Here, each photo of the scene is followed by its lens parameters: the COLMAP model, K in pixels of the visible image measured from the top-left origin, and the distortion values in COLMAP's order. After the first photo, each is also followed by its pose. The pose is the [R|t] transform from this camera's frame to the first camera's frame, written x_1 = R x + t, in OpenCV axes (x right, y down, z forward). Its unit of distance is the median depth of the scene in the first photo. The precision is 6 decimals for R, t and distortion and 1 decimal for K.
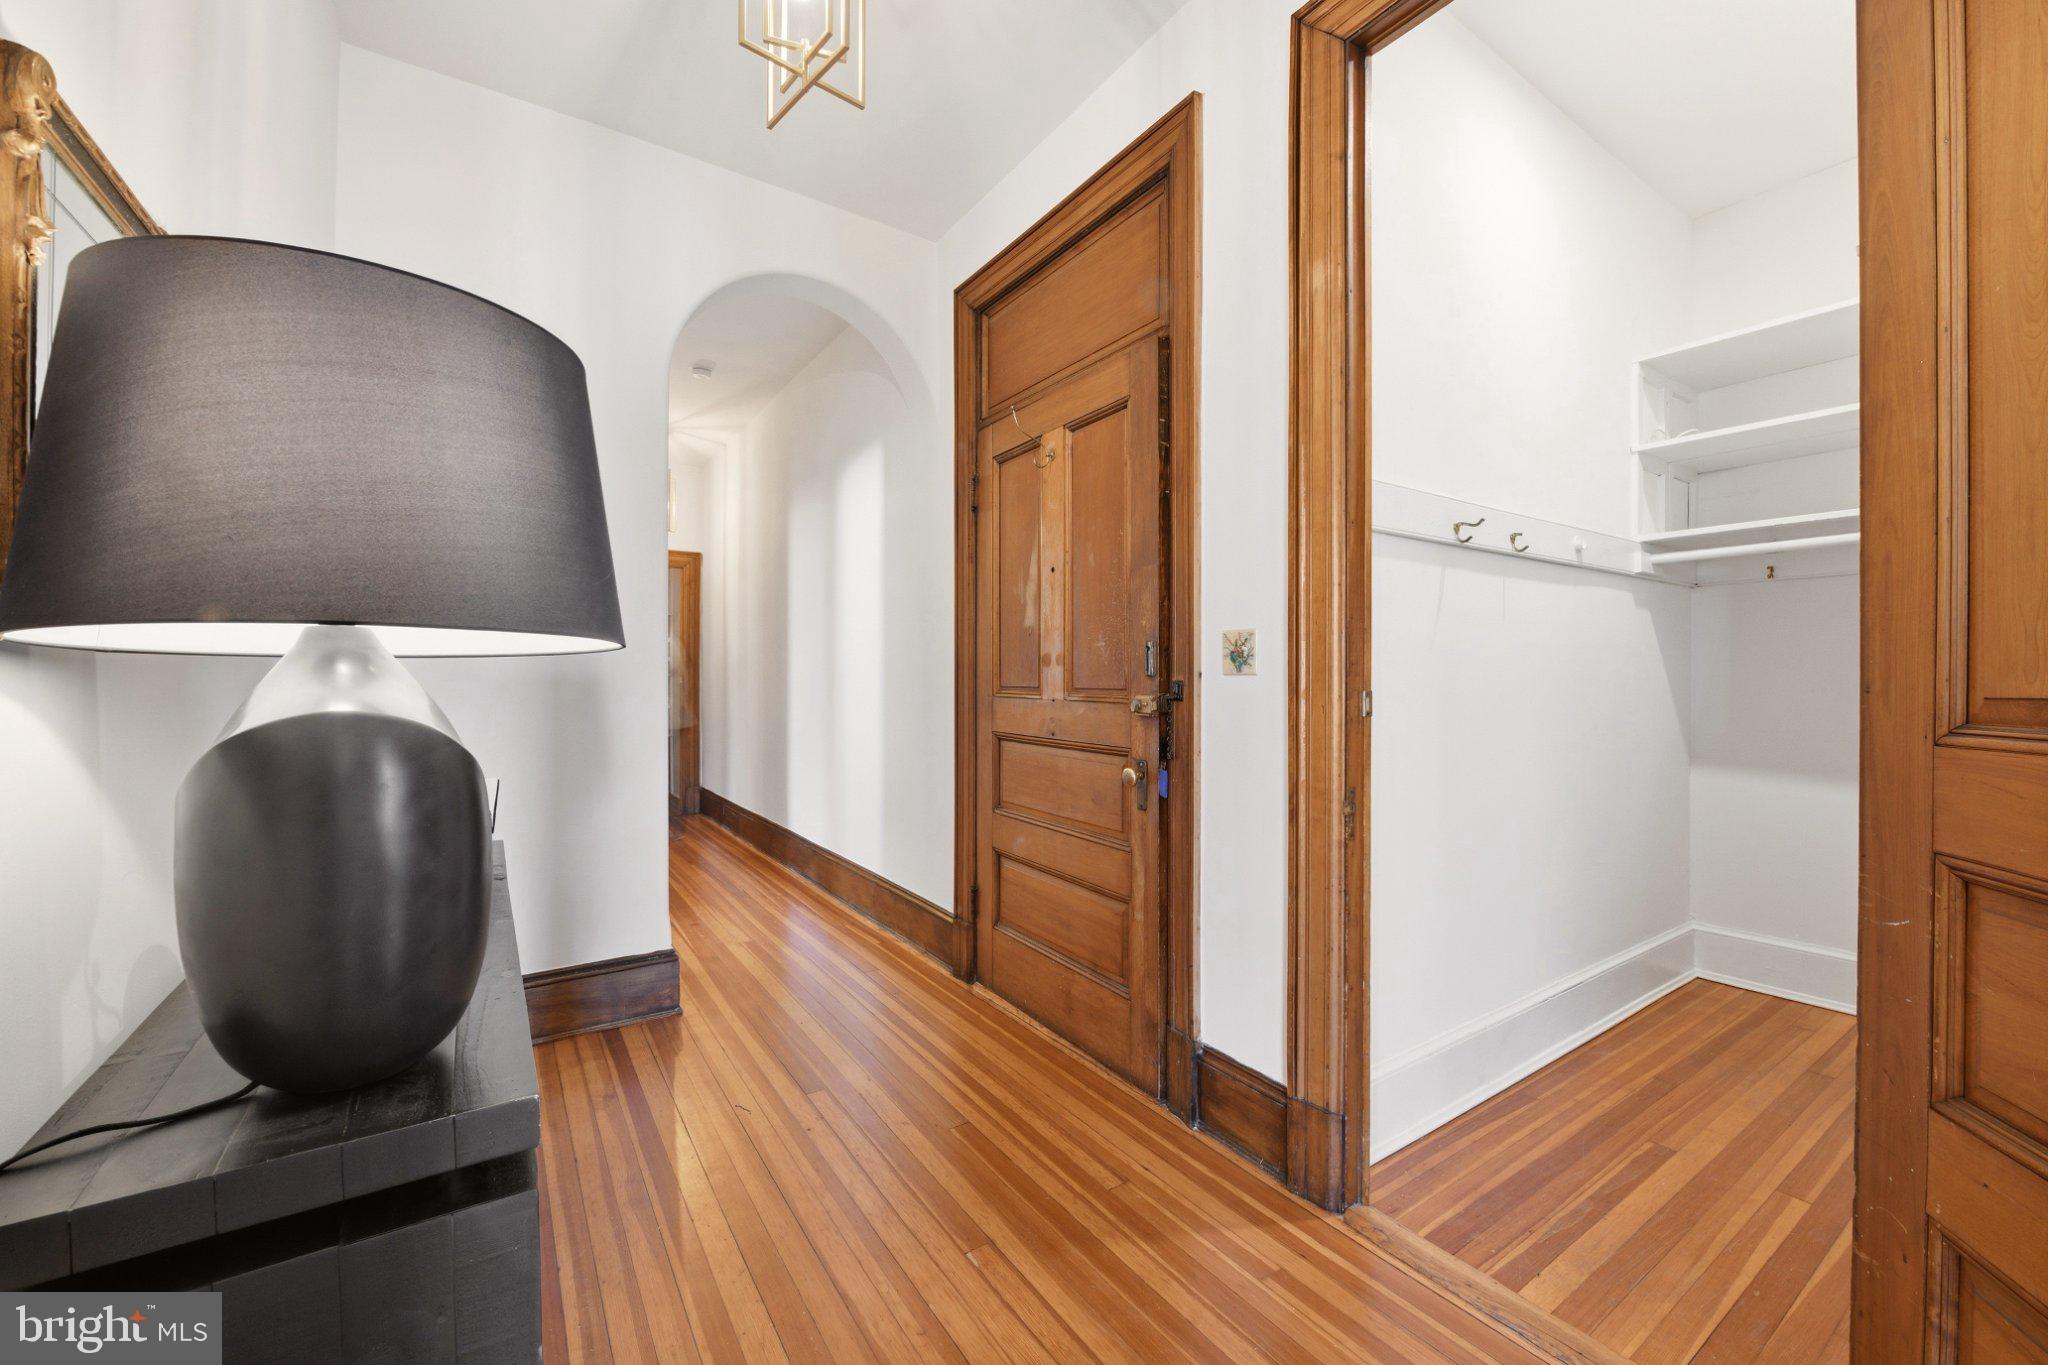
lens RADIAL K [[822.0, 0, 1039.9], [0, 822.0, 678.0], [0, 0, 1]] dist [-0.009496, -0.001378]
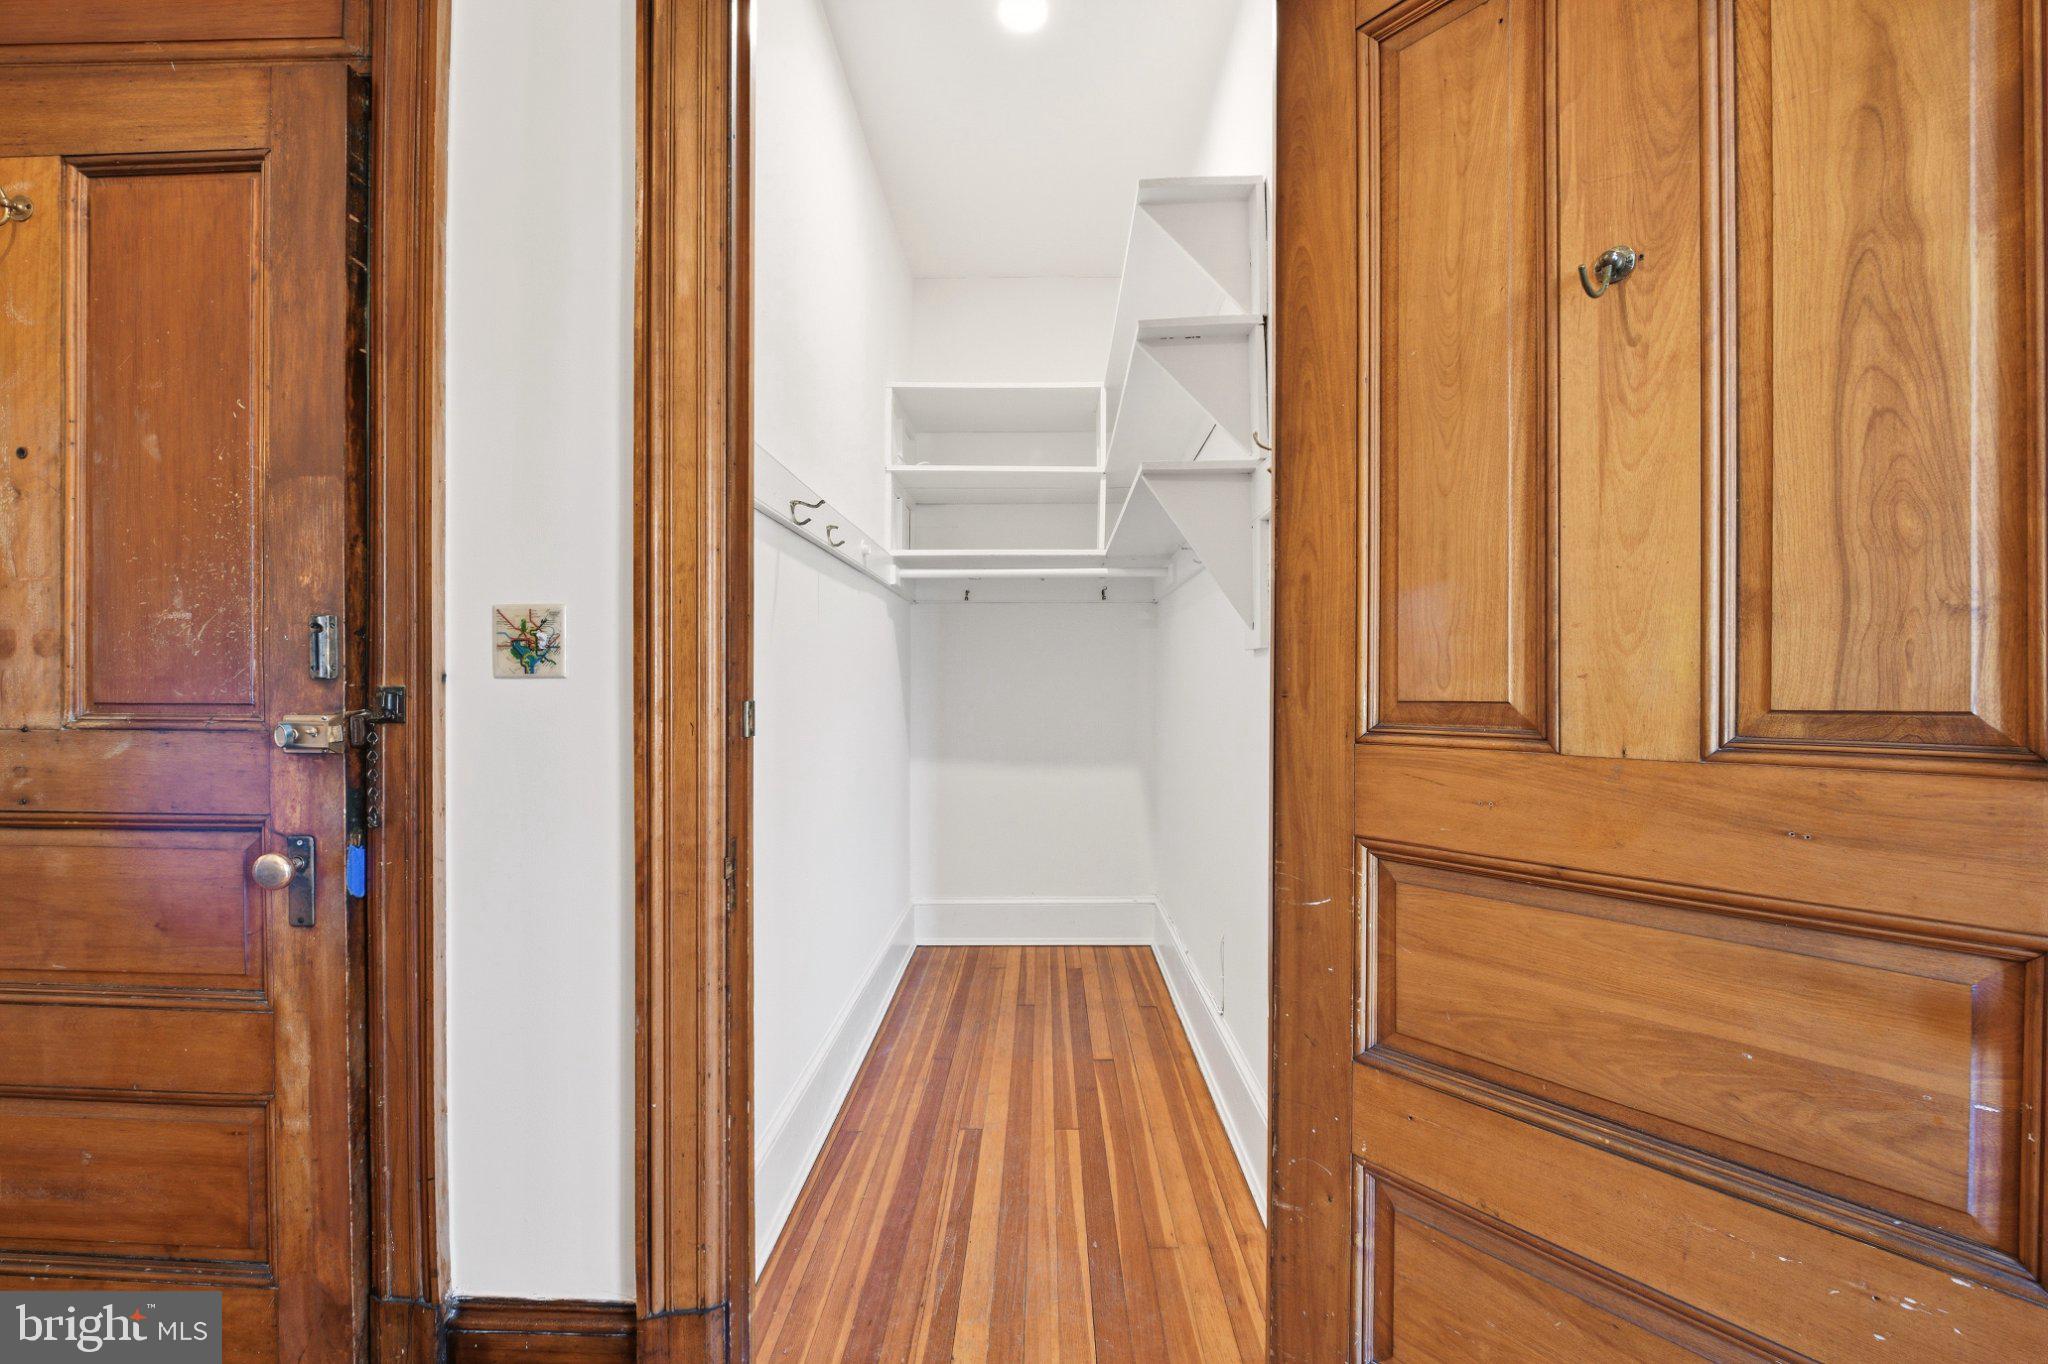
lens RADIAL K [[809.1, 0, 1044.3], [0, 809.1, 687.2], [0, 0, 1]] dist [-0.011591, 0.000273]
pose [[0.564522, -0.003649, 0.825410, -0.037501], [-0.000979, 0.999987, 0.005091, -0.000390], [-0.825417, -0.003682, 0.564511, 0.329418]]
